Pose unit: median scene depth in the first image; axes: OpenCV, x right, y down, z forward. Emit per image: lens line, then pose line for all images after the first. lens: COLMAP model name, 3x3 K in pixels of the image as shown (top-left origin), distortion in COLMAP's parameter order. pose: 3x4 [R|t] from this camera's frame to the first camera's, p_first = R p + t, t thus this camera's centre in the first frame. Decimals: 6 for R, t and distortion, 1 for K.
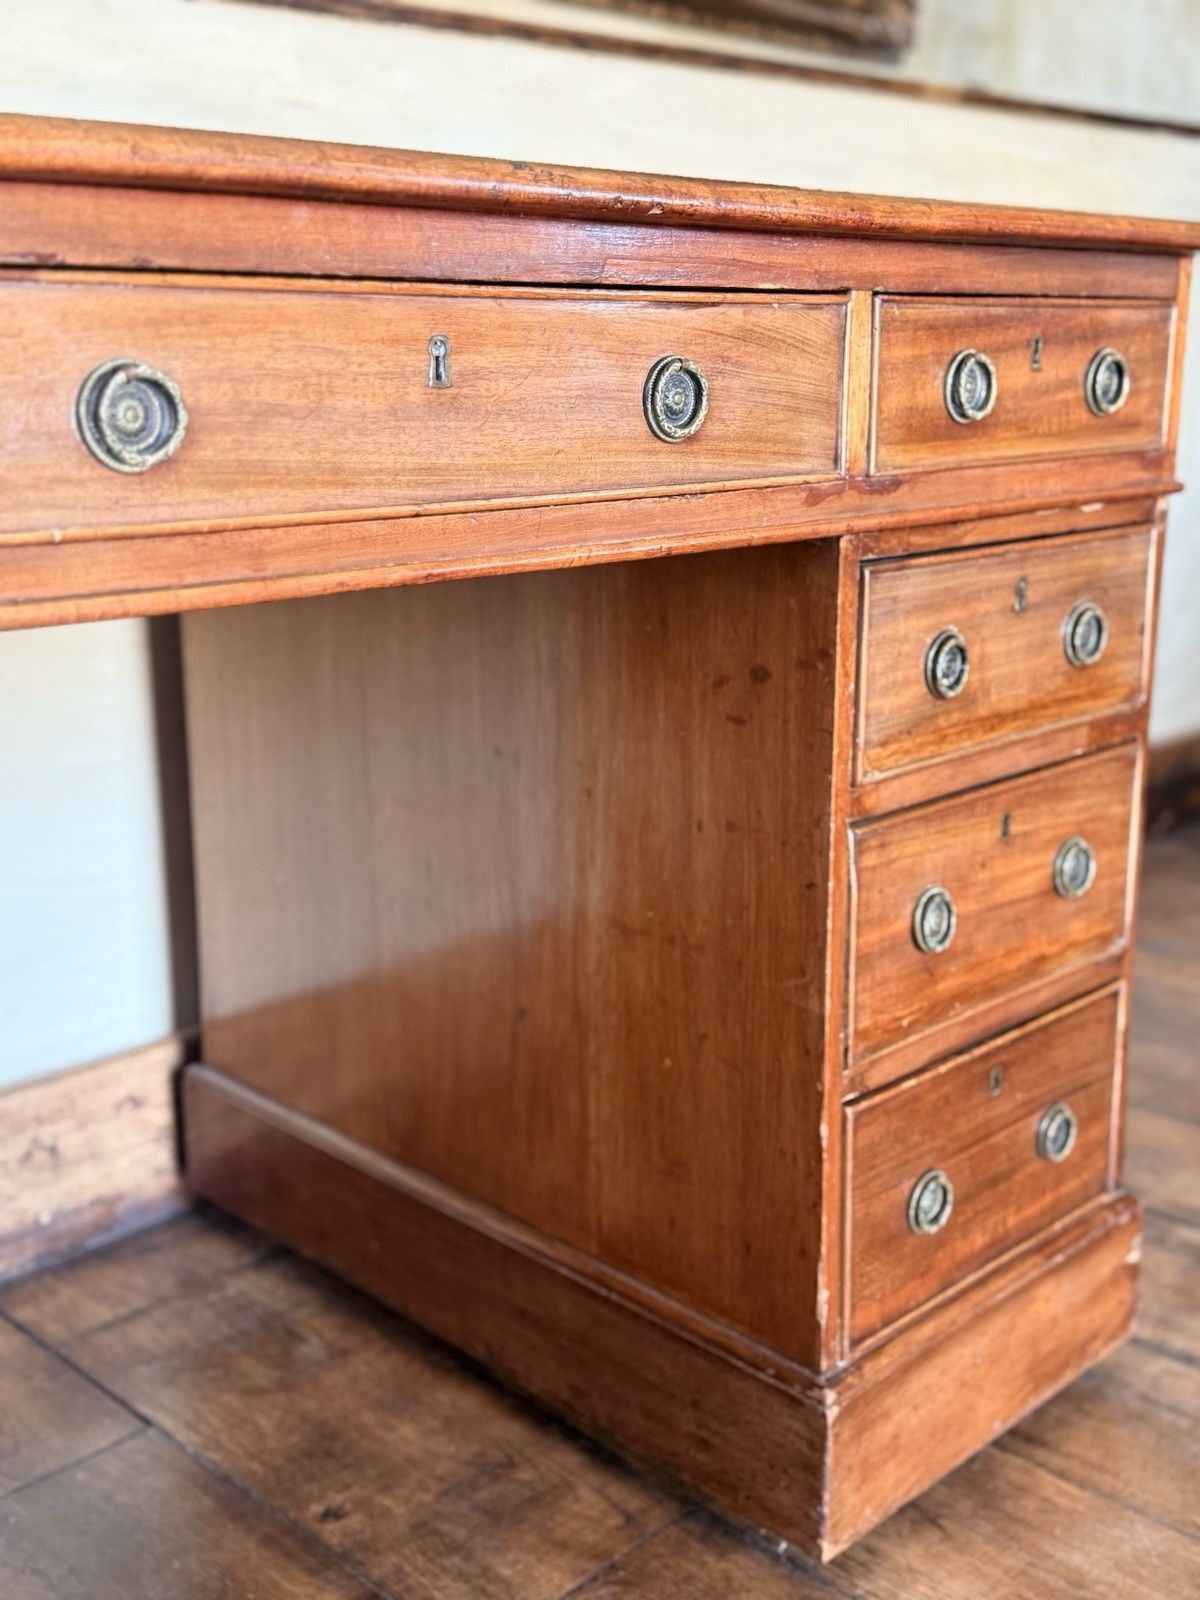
lens RADIAL K [[1782.0, 0, 591.4], [0, 1782.0, 820.9], [0, 0, 1]] dist [0.098671, 0.000000]
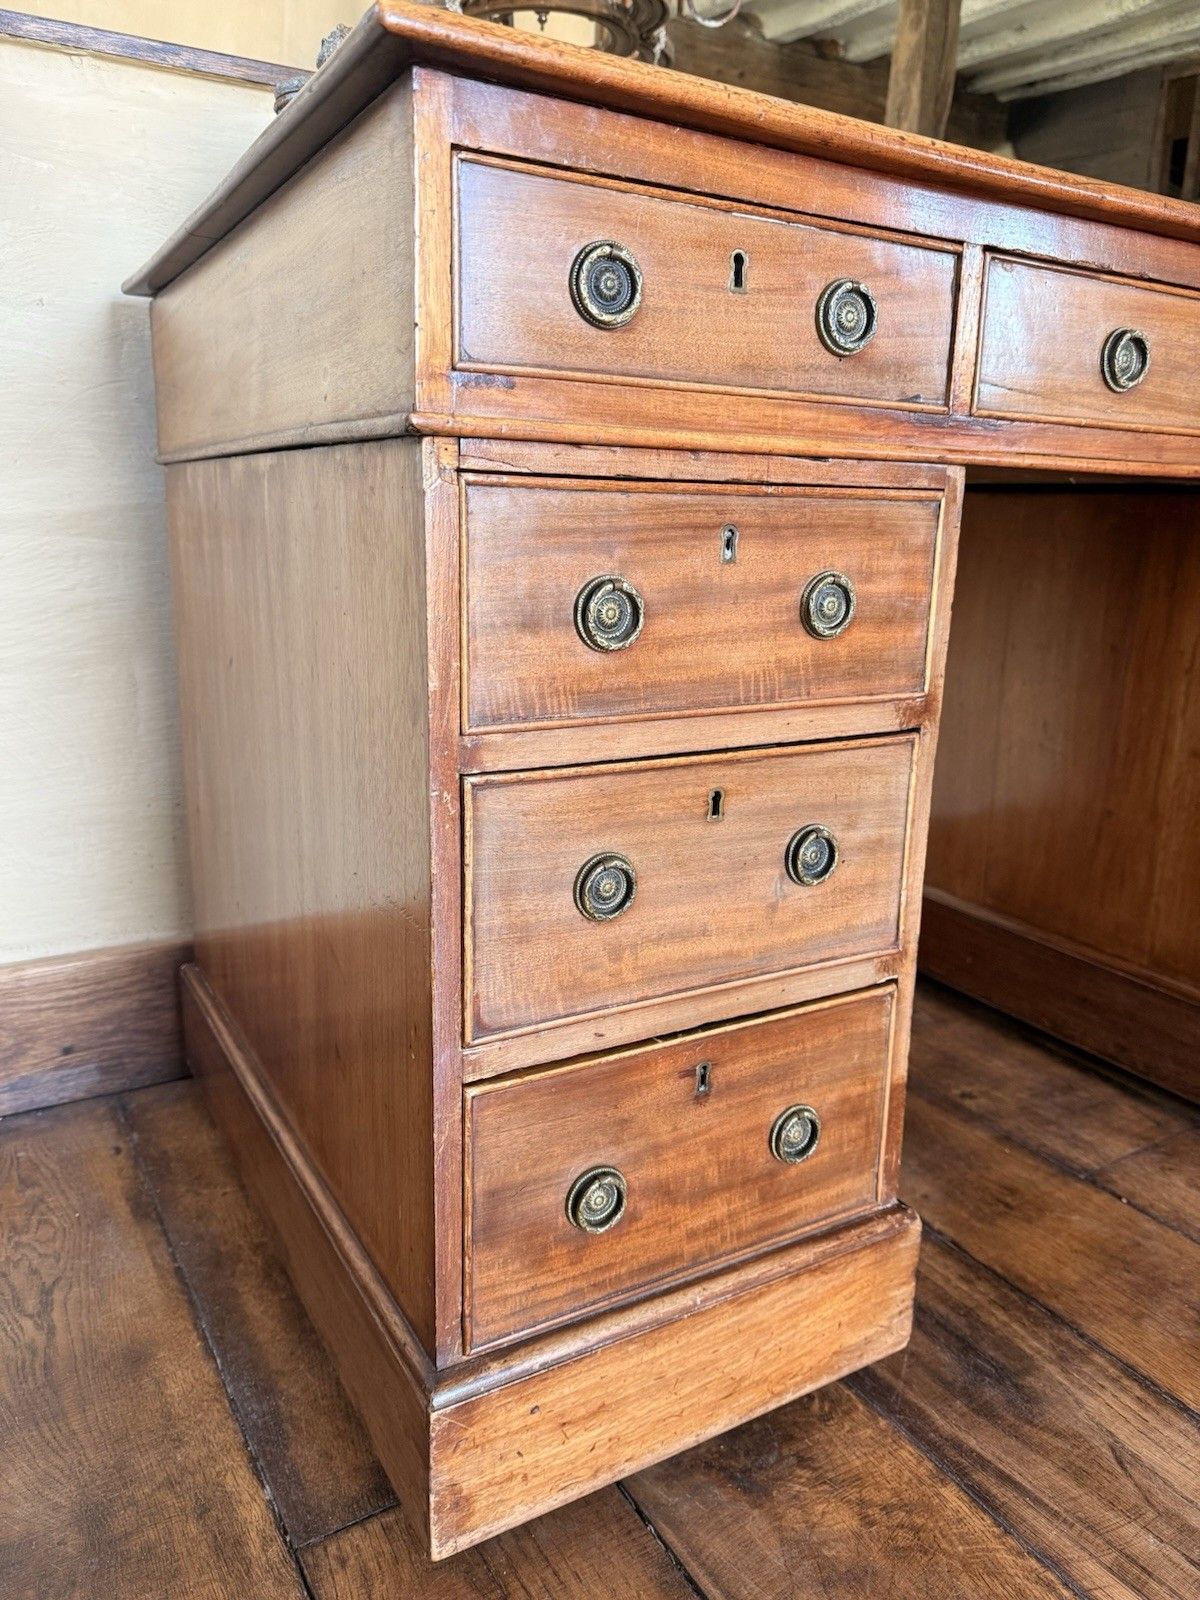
lens RADIAL K [[1144.2, 0, 600.5], [0, 1144.2, 809.9], [0, 0, 1]] dist [0.024947, -0.040894]
pose [[0.967996, 0.088684, -0.234774, -0.258480], [-0.089100, 0.995983, 0.008857, 0.146831], [0.234616, 0.012345, 0.972010, -0.127990]]
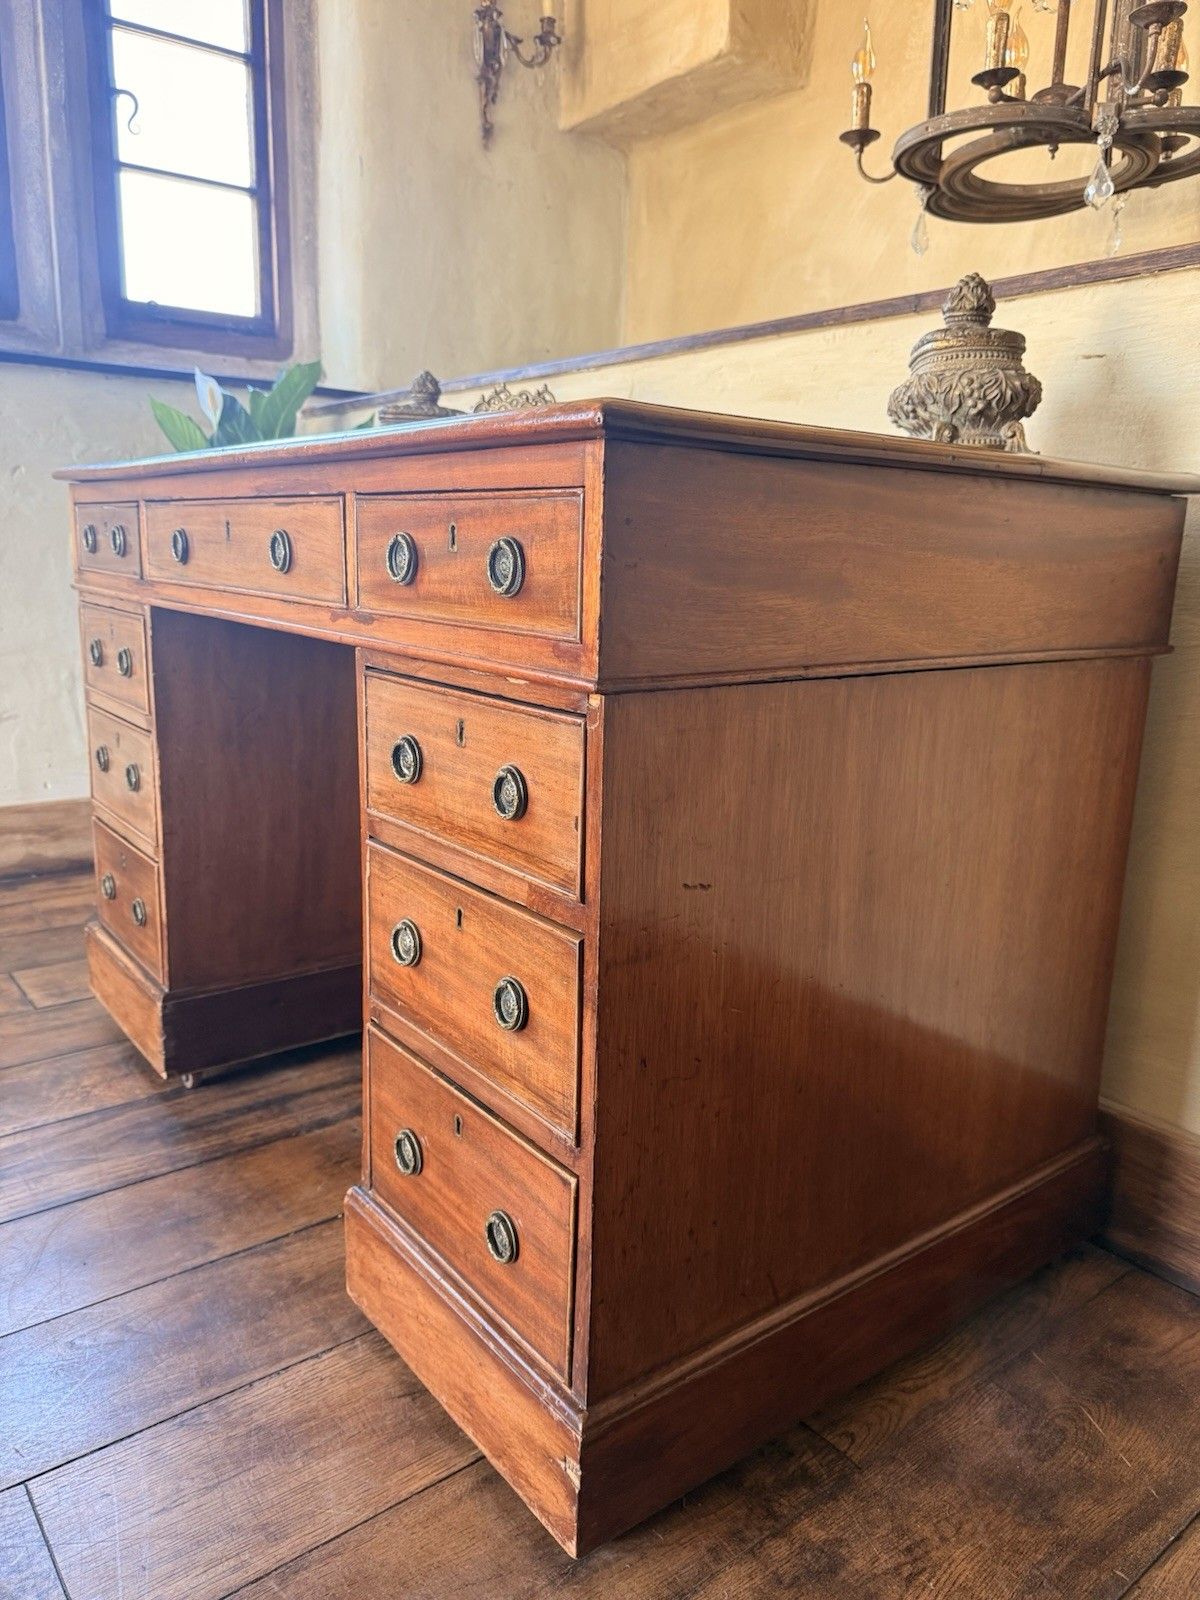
lens RADIAL K [[1144.2, 0, 597.3], [0, 1144.2, 802.0], [0, 0, 1]] dist [0.024947, -0.040894]
pose [[-0.129018, 0.217450, -0.967507, 0.947940], [-0.276759, 0.928997, 0.245701, -0.286679], [0.952239, 0.299466, -0.059676, 1.105511]]
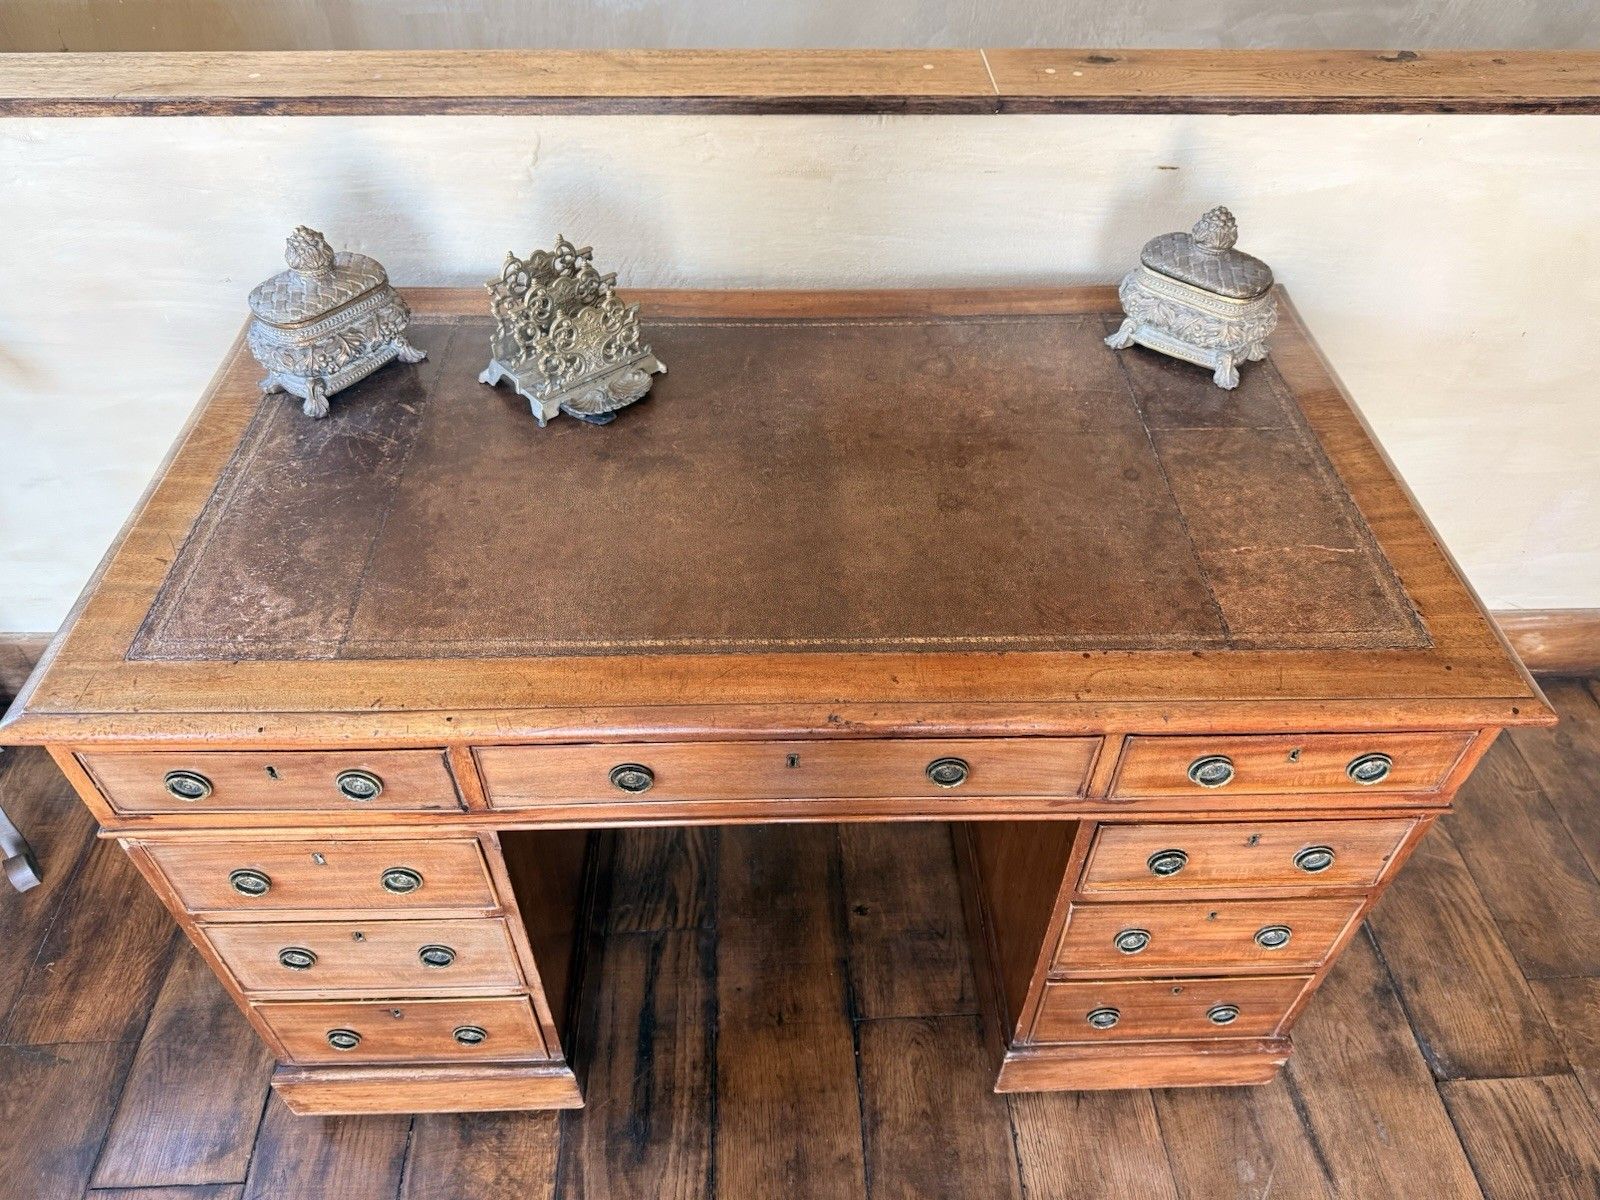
lens RADIAL K [[1144.2, 0, 803.3], [0, 1144.2, 607.5], [0, 0, 1]] dist [0.024947, -0.040894]
pose [[0.734489, 0.491957, -0.467443, 0.309633], [-0.186807, 0.808775, 0.557661, -0.768612], [0.652402, -0.322274, 0.685938, 0.087023]]
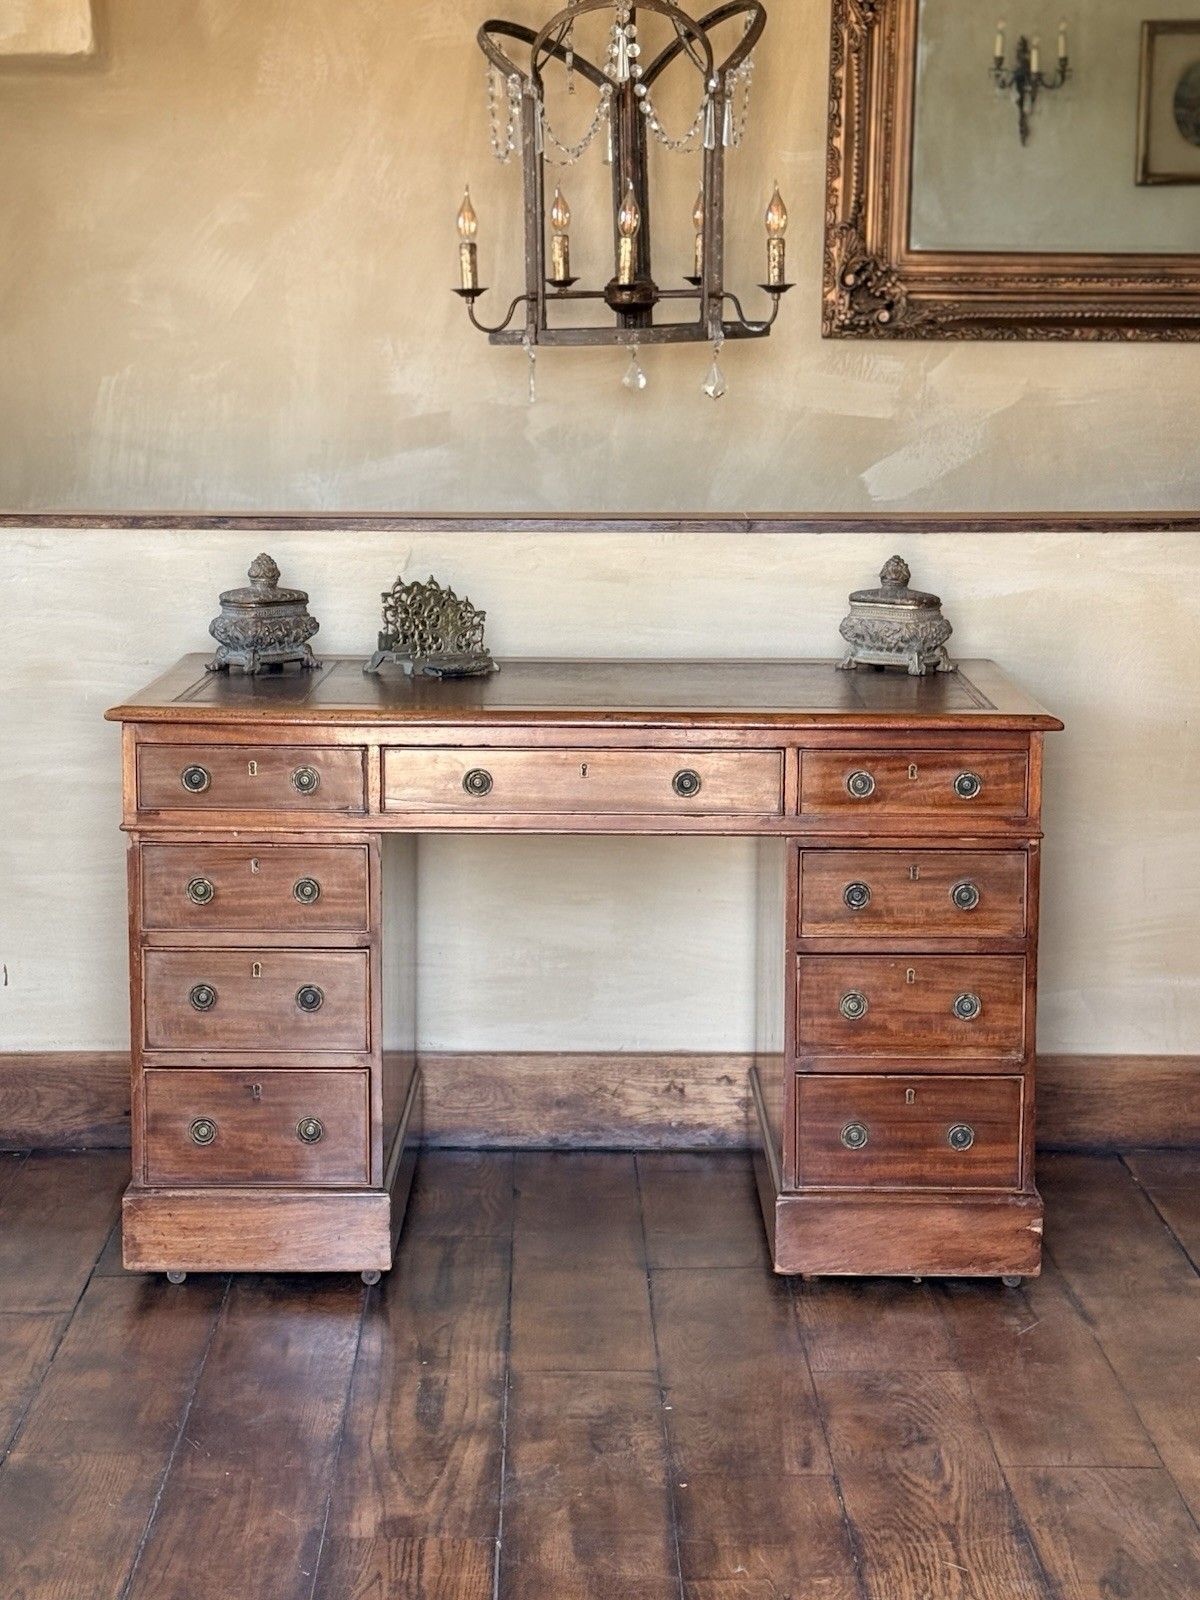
lens RADIAL K [[2965.4, 0, 597.5], [0, 2965.4, 809.2], [0, 0, 1]] dist [0.140677, 0.000000]
pose [[0.710974, 0.124140, -0.692175, 2.442705], [-0.185109, 0.982620, -0.013906, -0.074987], [0.678418, 0.138015, 0.721596, -1.911438]]
